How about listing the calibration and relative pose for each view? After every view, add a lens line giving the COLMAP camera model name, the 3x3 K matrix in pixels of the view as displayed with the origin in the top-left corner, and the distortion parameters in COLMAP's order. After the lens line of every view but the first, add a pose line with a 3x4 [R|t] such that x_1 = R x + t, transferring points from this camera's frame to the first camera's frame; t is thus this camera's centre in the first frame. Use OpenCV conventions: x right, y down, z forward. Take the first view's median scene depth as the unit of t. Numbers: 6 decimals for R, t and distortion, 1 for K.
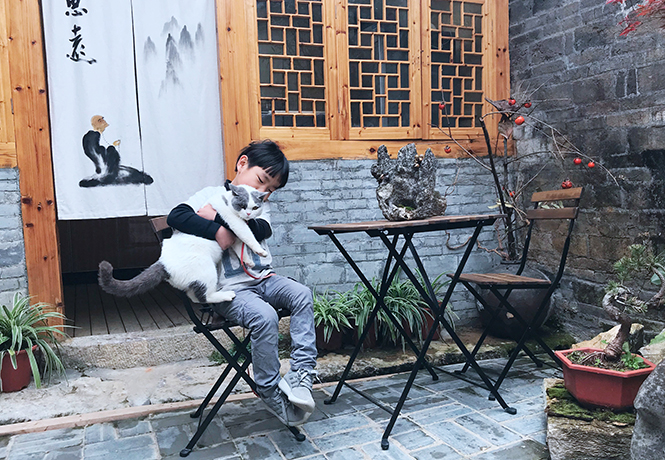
lens RADIAL K [[556.8, 0, 331.6], [0, 556.8, 233.8], [0, 0, 1]] dist [0.014141, -0.013143]
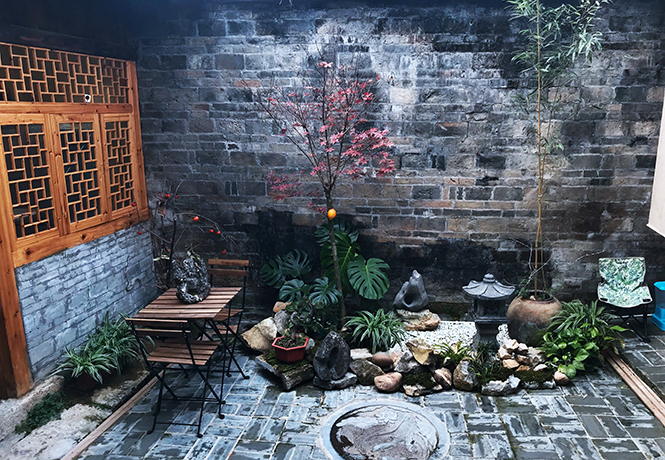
lens RADIAL K [[556.8, 0, 332.1], [0, 556.8, 229.6], [0, 0, 1]] dist [0.014141, -0.013143]
pose [[0.516542, -0.164253, 0.840360, -0.765852], [0.061347, 0.986006, 0.155012, -0.347443], [-0.854062, -0.028516, 0.519390, -0.223298]]
